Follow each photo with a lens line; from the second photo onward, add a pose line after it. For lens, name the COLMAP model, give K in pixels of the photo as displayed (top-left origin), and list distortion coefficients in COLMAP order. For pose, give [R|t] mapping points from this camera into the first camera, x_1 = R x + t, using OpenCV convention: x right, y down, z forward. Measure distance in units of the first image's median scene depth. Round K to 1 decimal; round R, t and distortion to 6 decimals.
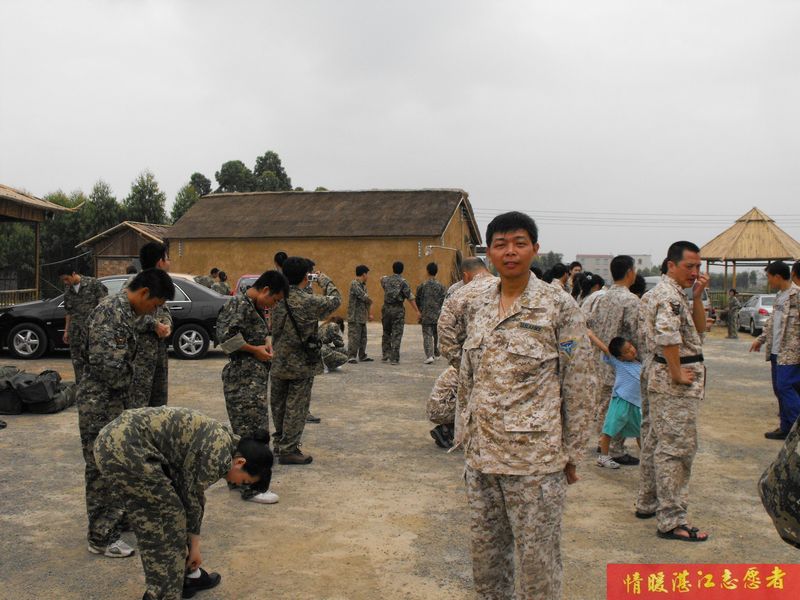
lens RADIAL K [[814.9, 0, 397.7], [0, 814.9, 314.6], [0, 0, 1]] dist [-0.208436, 0.250730]
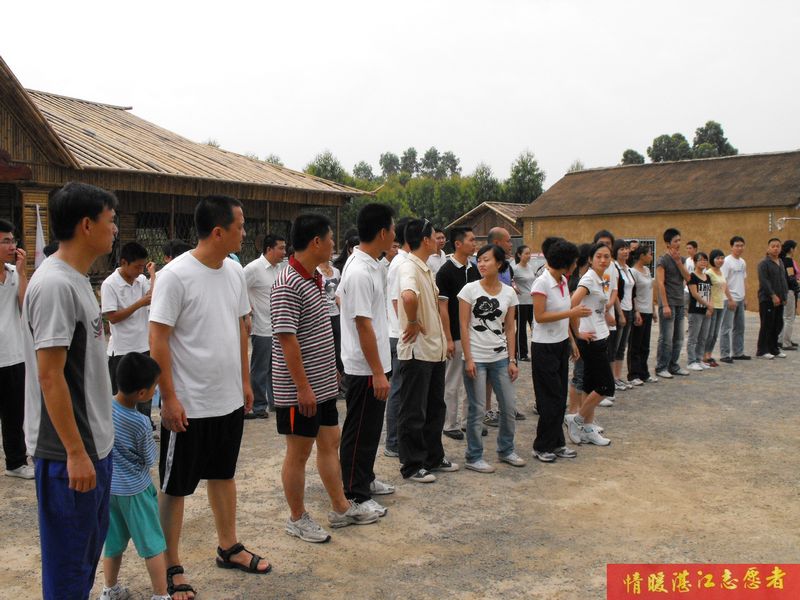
lens RADIAL K [[814.9, 0, 397.7], [0, 814.9, 314.6], [0, 0, 1]] dist [-0.208436, 0.250730]
pose [[0.815601, 0.028298, -0.577922, 0.165948], [-0.014418, 0.999487, 0.028592, -0.002643], [0.578435, -0.014987, 0.815591, 0.102972]]
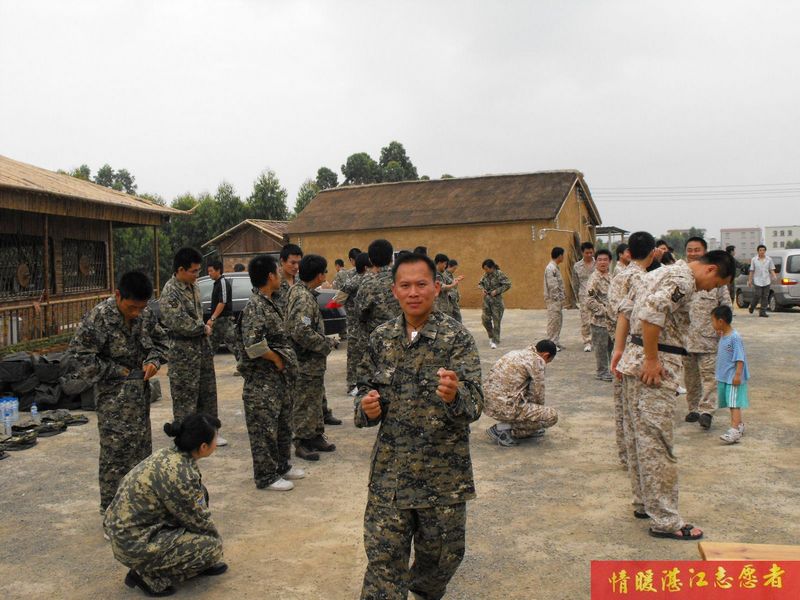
lens RADIAL K [[814.9, 0, 397.7], [0, 814.9, 314.6], [0, 0, 1]] dist [-0.208436, 0.250730]
pose [[0.984239, -0.034822, -0.173382, 0.028326], [0.037795, 0.999189, 0.013876, -0.000977], [0.172758, -0.020210, 0.984757, 0.000554]]
